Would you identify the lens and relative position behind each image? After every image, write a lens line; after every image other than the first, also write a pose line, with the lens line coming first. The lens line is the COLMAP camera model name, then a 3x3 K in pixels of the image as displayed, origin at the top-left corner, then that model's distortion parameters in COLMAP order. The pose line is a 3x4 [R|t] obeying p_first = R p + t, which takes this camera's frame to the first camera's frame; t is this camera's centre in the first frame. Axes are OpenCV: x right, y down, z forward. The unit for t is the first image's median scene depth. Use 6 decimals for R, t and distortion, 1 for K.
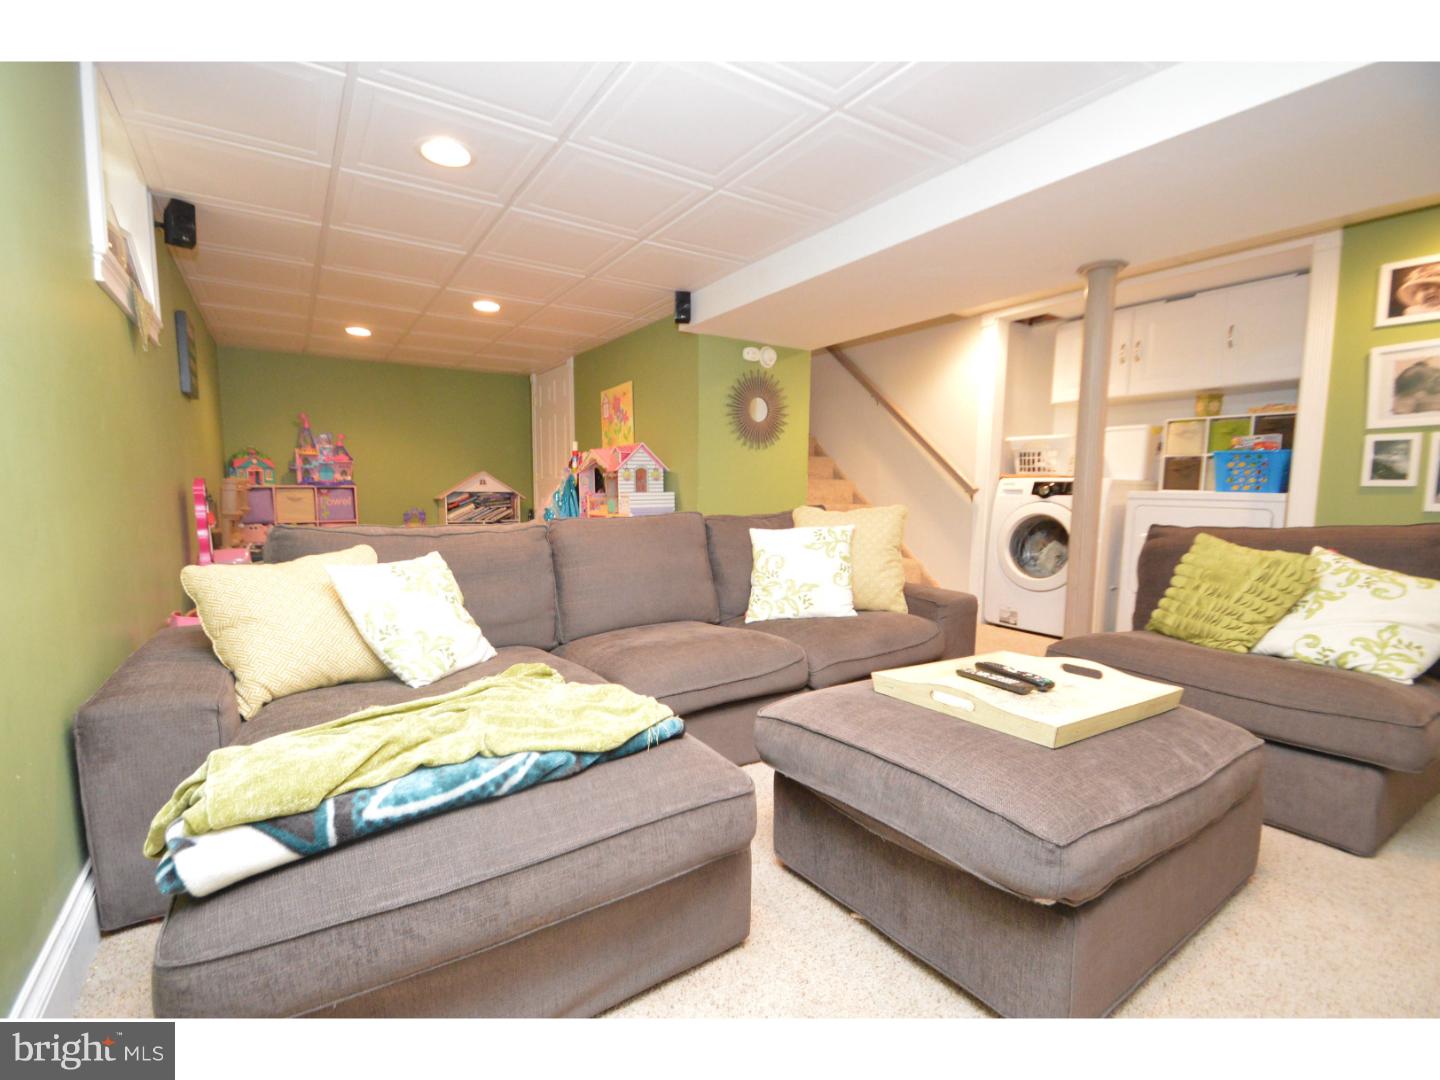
lens RADIAL K [[640.5, 0, 692.7], [0, 640.5, 553.7], [0, 0, 1]] dist [0.015278, -0.016370]
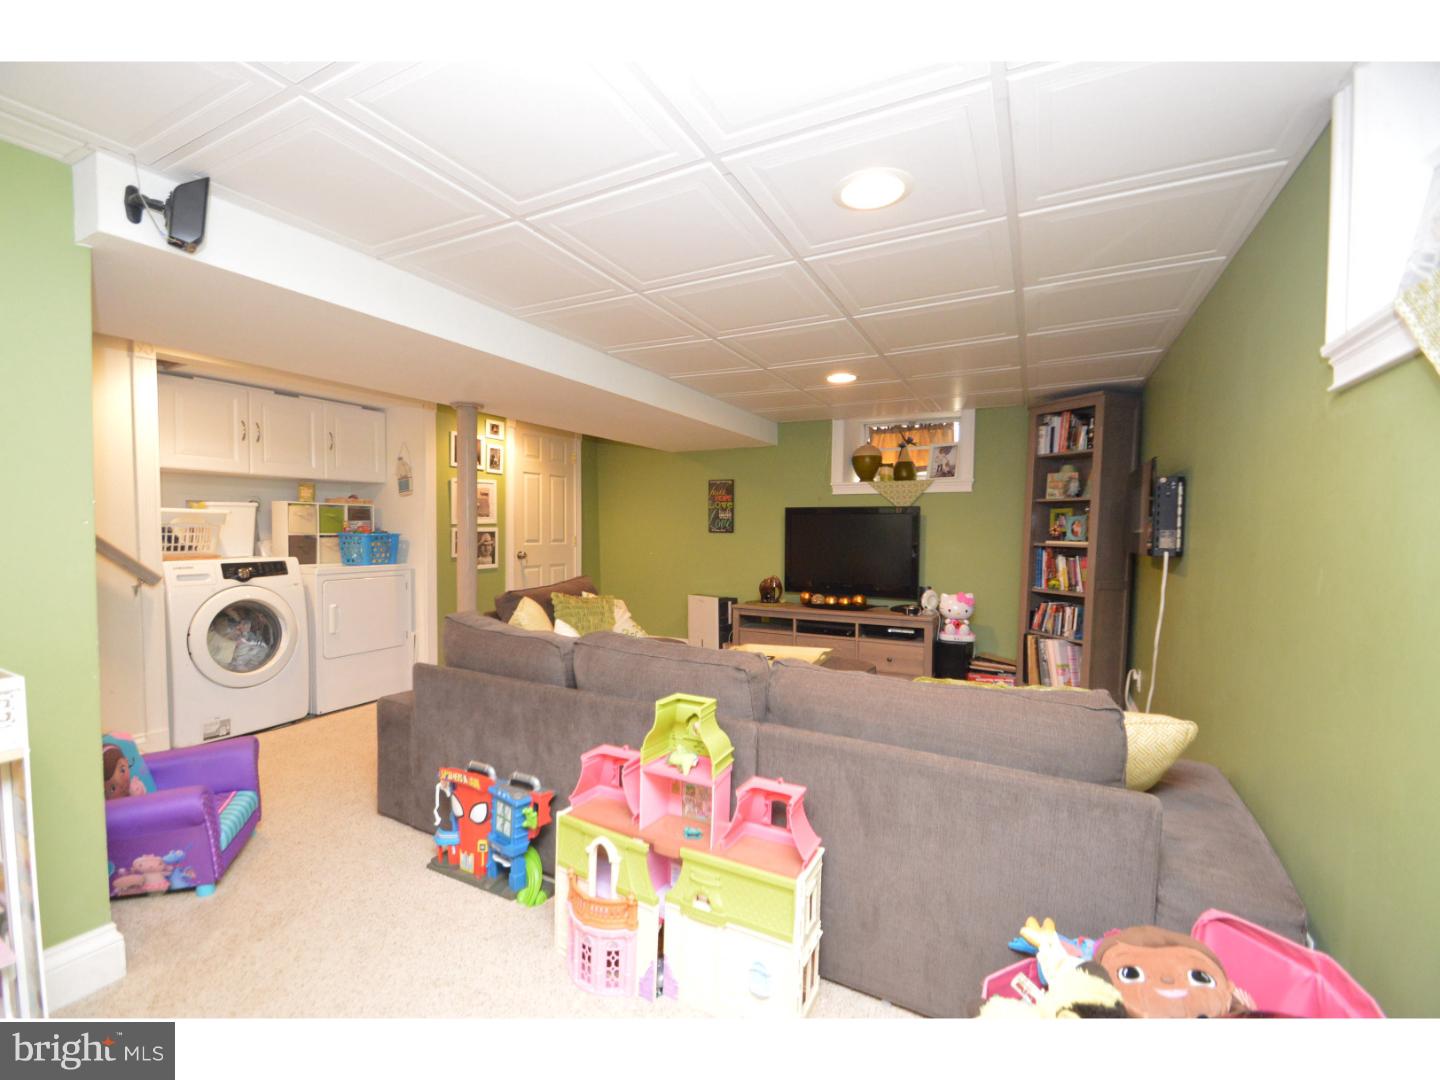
lens RADIAL K [[640.5, 0, 692.7], [0, 640.5, 553.7], [0, 0, 1]] dist [0.015278, -0.016370]
pose [[-0.480696, -0.048065, 0.875569, -0.703097], [0.081031, 0.991790, 0.098932, -0.214522], [-0.873135, 0.118504, -0.472855, 1.151071]]
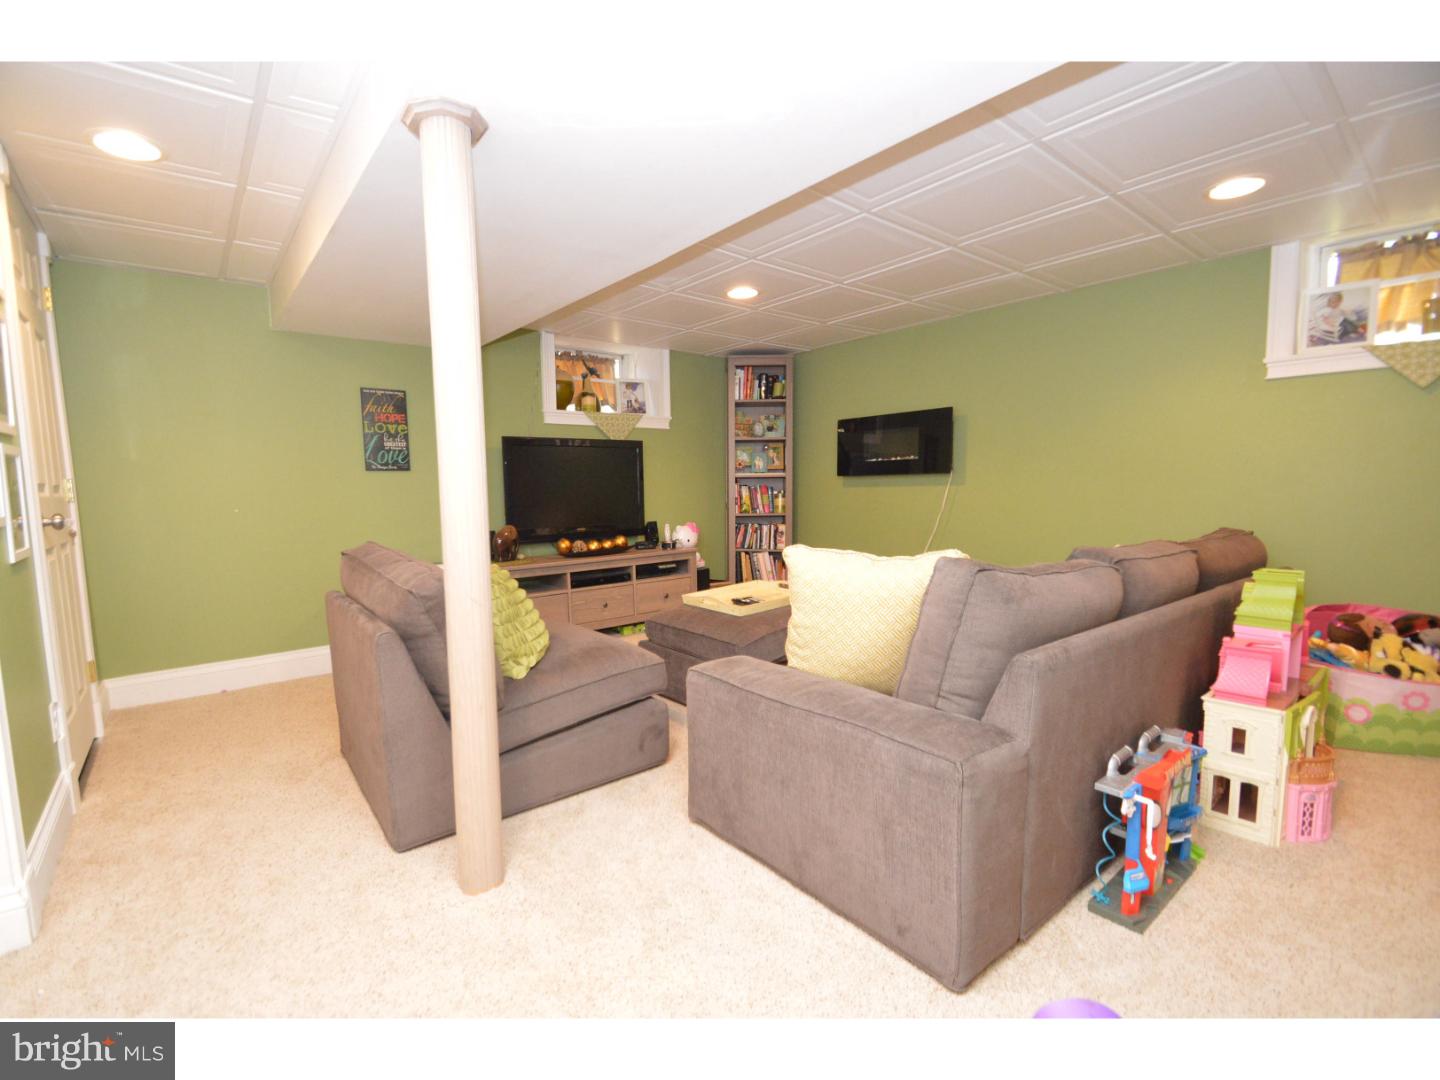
lens RADIAL K [[640.5, 0, 692.7], [0, 640.5, 553.7], [0, 0, 1]] dist [0.015278, -0.016370]
pose [[-0.995290, 0.017378, -0.095374, 0.447178], [-0.003184, 0.977411, 0.211322, -0.190792], [0.096892, 0.210630, -0.972752, 1.486013]]
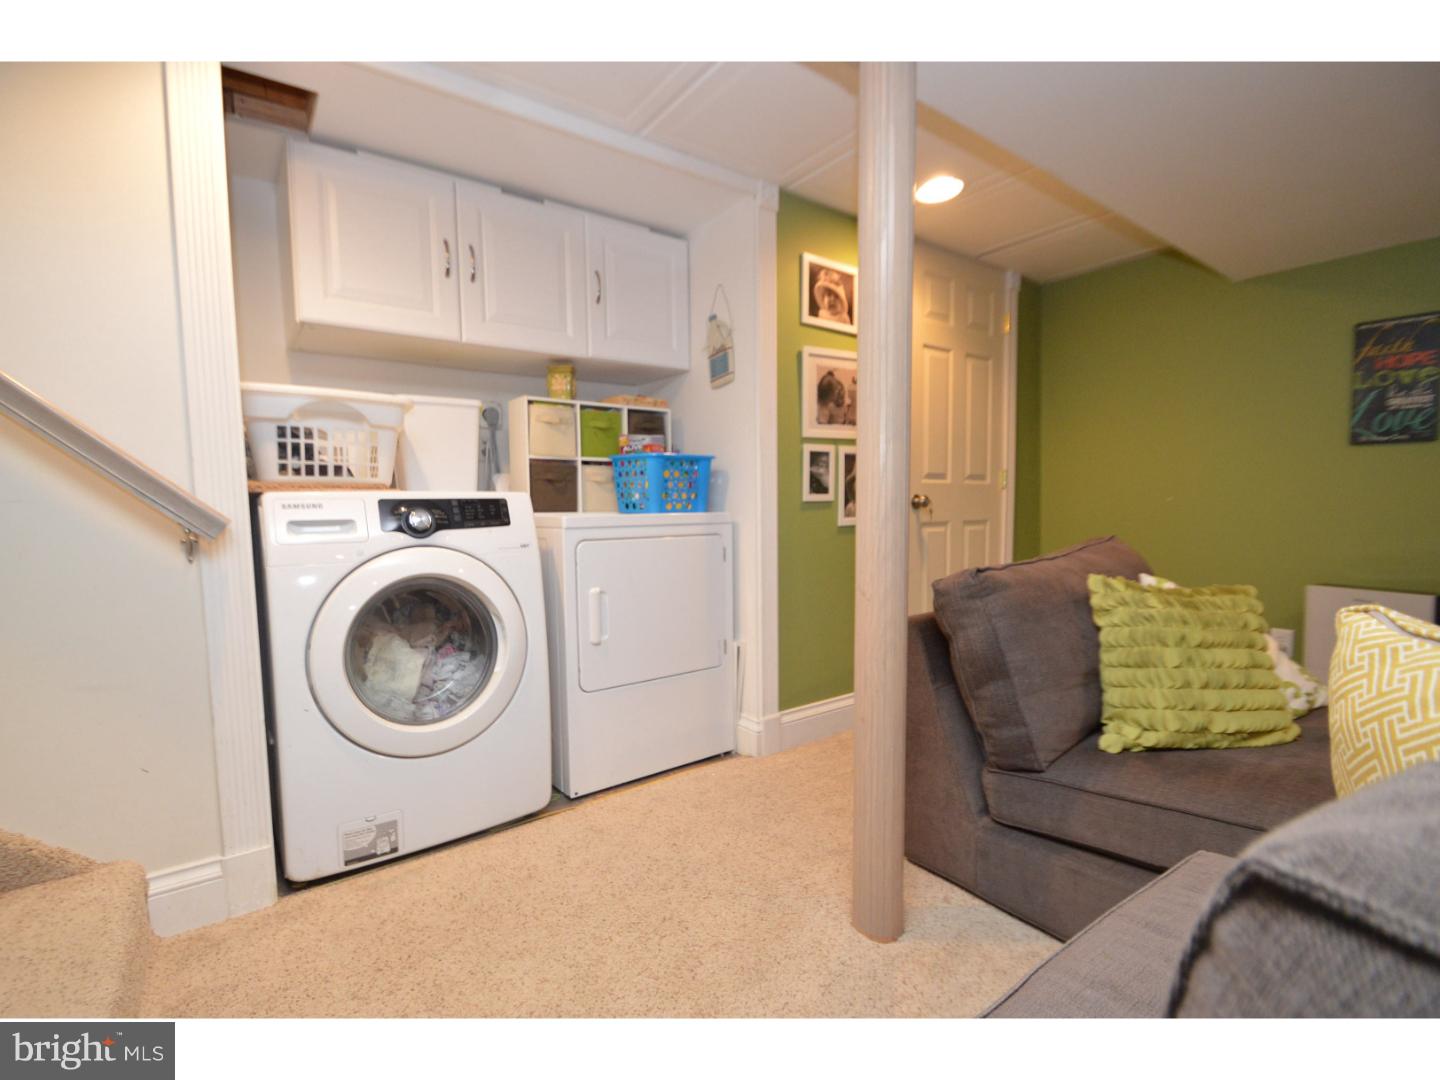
lens RADIAL K [[640.5, 0, 692.7], [0, 640.5, 553.7], [0, 0, 1]] dist [0.015278, -0.016370]
pose [[-0.048681, -0.082812, 0.995375, 0.144173], [0.120100, 0.988841, 0.088142, -0.120728], [-0.991568, 0.123835, -0.038192, 1.103386]]
